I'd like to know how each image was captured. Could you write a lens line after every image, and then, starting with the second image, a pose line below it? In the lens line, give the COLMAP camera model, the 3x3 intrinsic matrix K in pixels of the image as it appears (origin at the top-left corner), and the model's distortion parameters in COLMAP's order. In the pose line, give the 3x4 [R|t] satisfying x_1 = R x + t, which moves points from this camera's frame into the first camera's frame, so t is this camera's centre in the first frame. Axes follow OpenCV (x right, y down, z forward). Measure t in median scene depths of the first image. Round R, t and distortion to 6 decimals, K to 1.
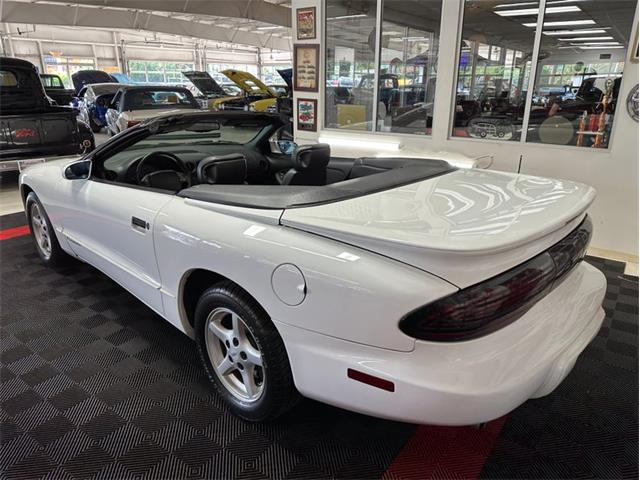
lens RADIAL K [[494.1, 0, 318.4], [0, 494.1, 231.6], [0, 0, 1]] dist [0.007877, 0.000751]
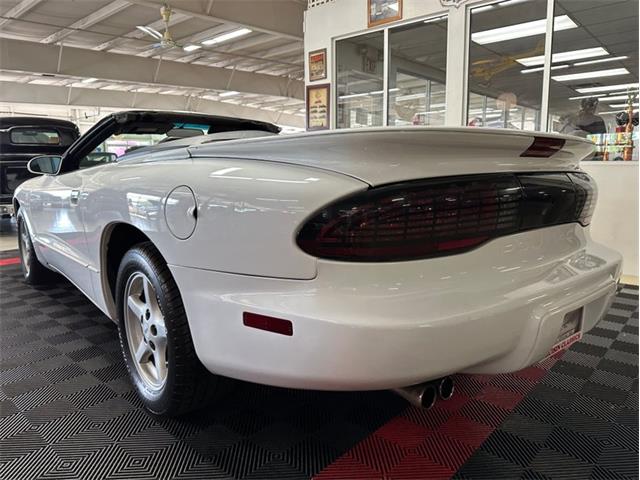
lens RADIAL K [[479.5, 0, 327.9], [0, 479.5, 240.6], [0, 0, 1]] dist [-0.004582, -0.004216]
pose [[0.996008, 0.003680, -0.089186, 0.151317], [-0.018219, 0.986497, -0.162763, 0.168767], [0.087382, 0.163738, 0.982626, 0.163738]]
